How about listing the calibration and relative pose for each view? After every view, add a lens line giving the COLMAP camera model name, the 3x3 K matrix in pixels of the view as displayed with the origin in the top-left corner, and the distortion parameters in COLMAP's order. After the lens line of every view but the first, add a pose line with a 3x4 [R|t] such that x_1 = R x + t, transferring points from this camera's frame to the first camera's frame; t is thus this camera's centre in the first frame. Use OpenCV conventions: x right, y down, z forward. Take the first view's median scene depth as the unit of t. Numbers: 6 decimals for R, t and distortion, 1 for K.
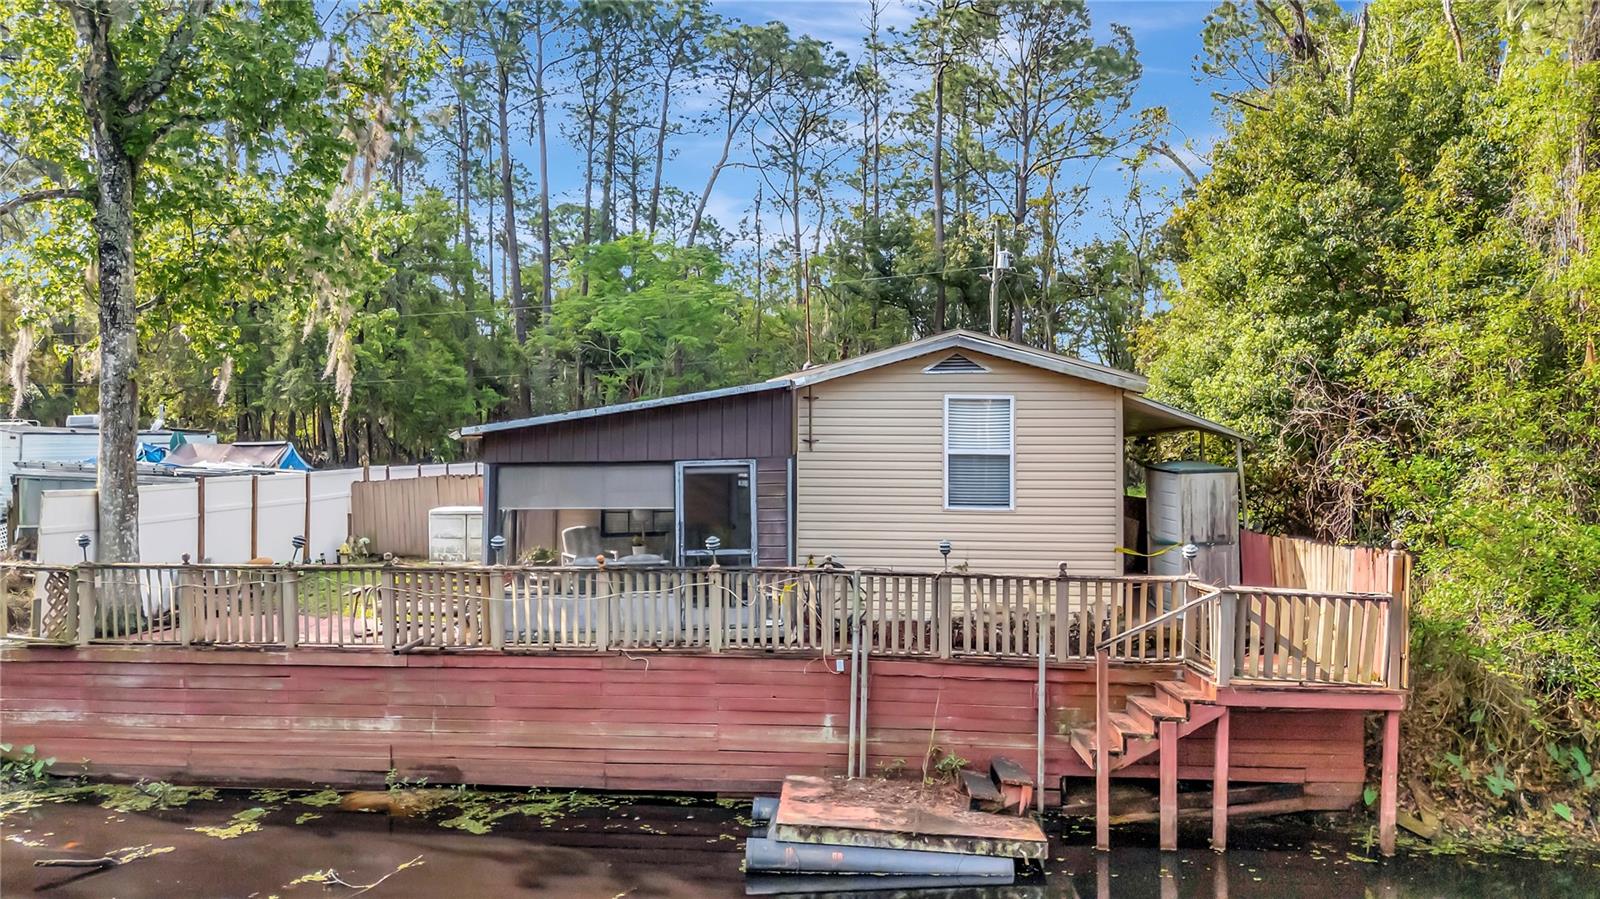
lens RADIAL K [[1136.5, 0, 730.0], [0, 1136.5, 447.6], [0, 0, 1]] dist [0.041472, -0.003023]
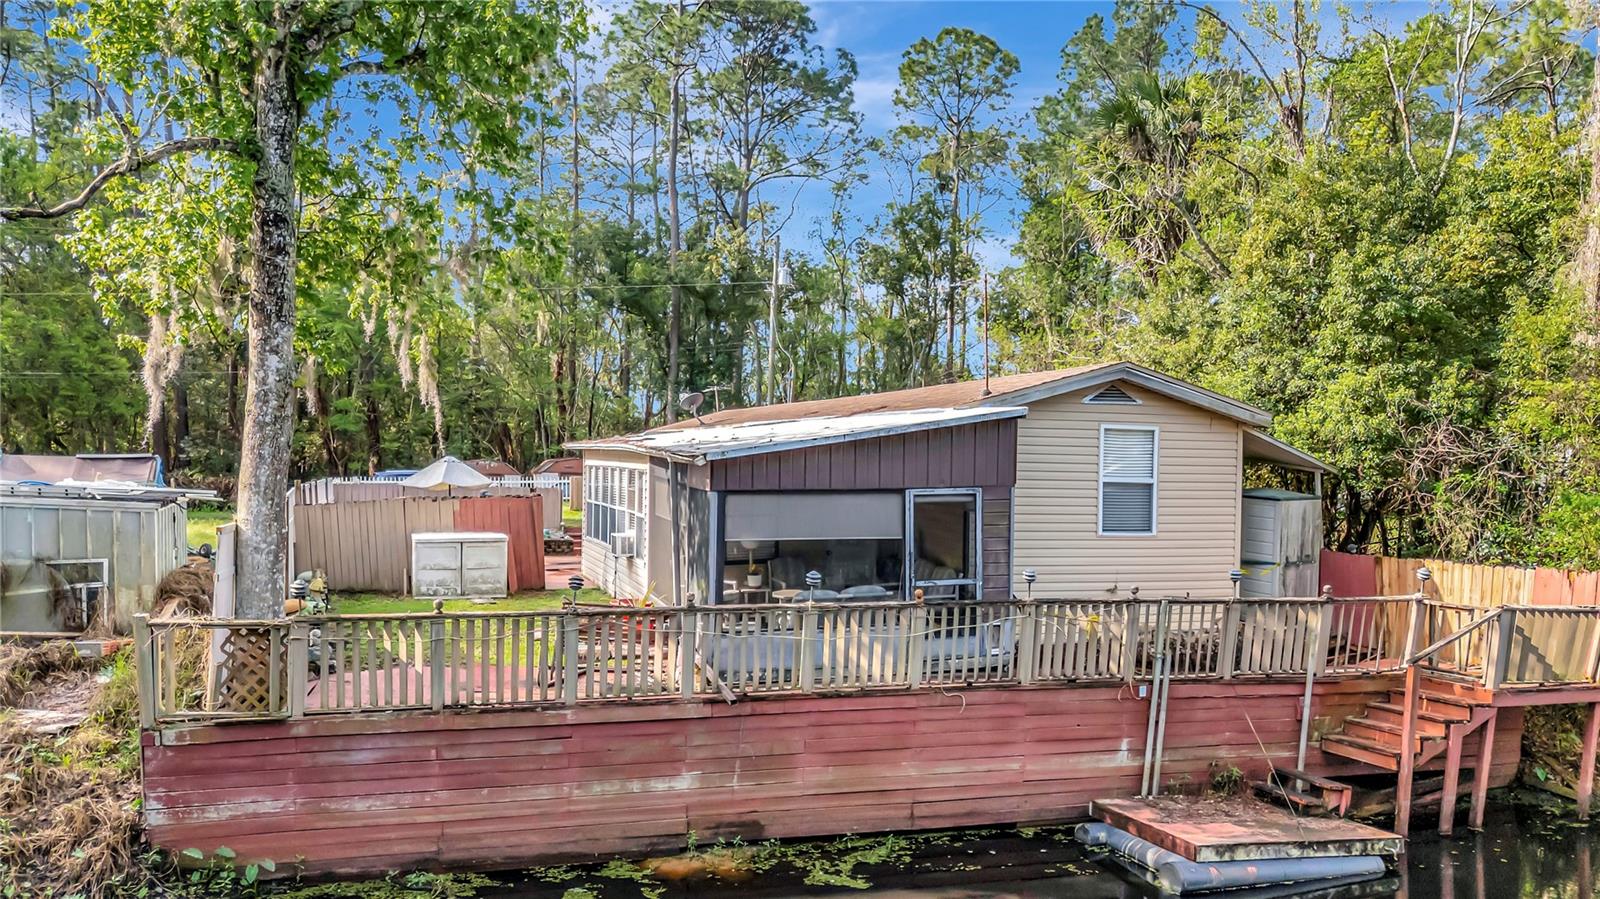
lens RADIAL K [[1209.1, 0, 712.6], [0, 1209.1, 499.5], [0, 0, 1]] dist [0.093252, -0.076777]
pose [[0.931286, -0.001608, 0.364285, -0.634826], [-0.013133, 0.999192, 0.037986, -0.018708], [-0.364051, -0.040160, 0.930513, 0.105784]]
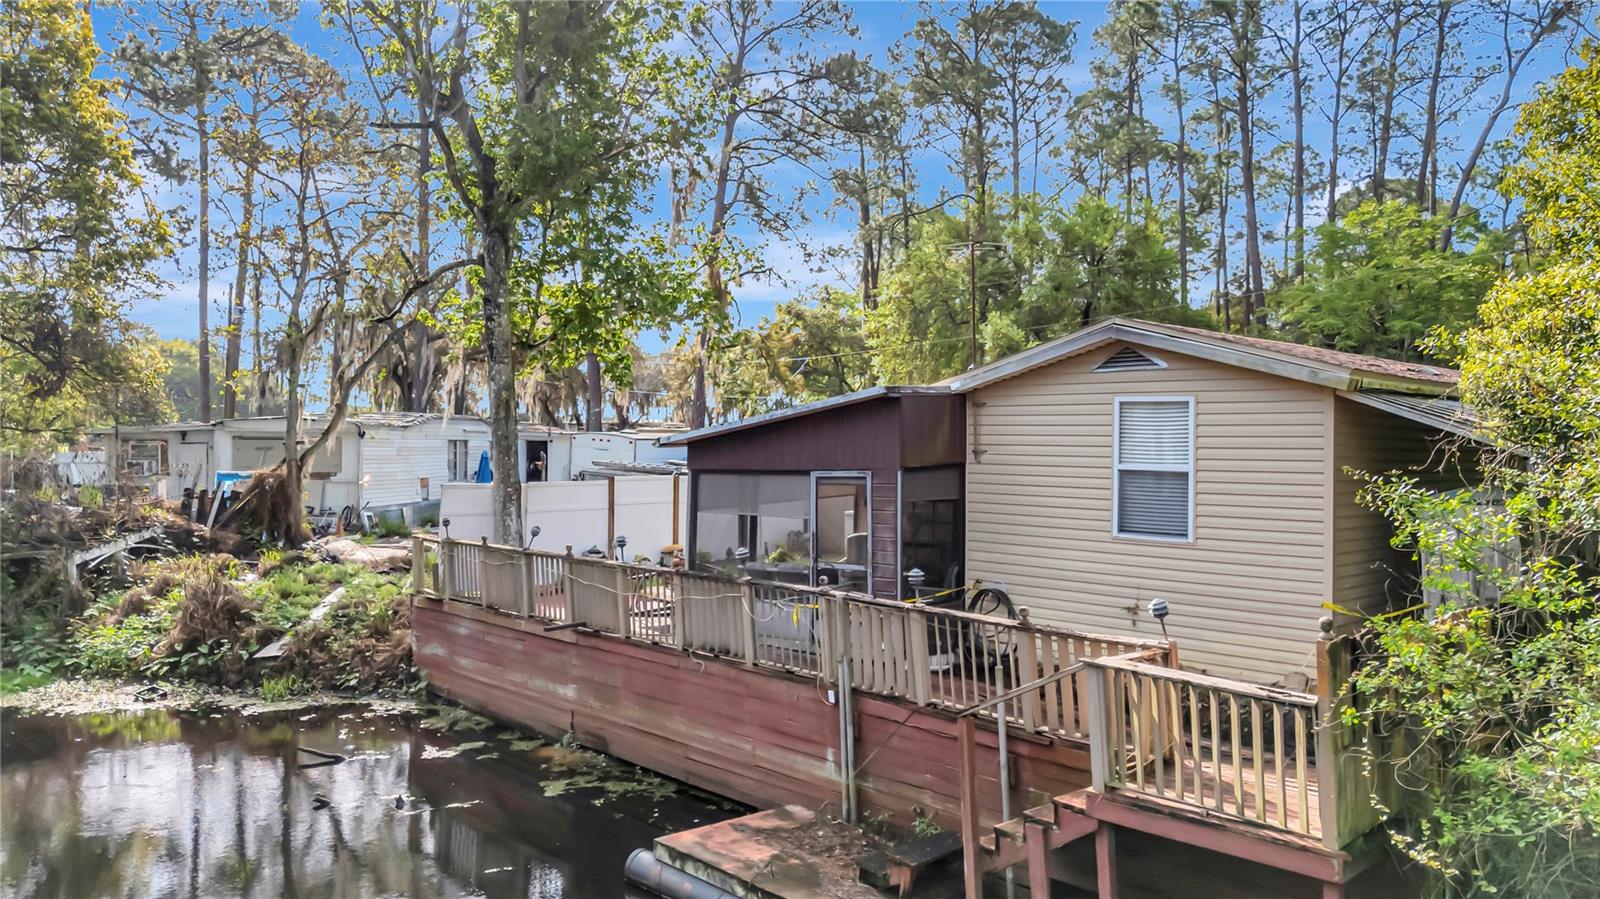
lens RADIAL K [[1113.1, 0, 809.4], [0, 1113.1, 452.8], [0, 0, 1]] dist [0.069126, -0.064256]
pose [[0.776472, 0.010384, -0.630066, 0.612676], [-0.009876, 0.999942, 0.004308, -0.008990], [0.630074, 0.002878, 0.776530, 0.268740]]
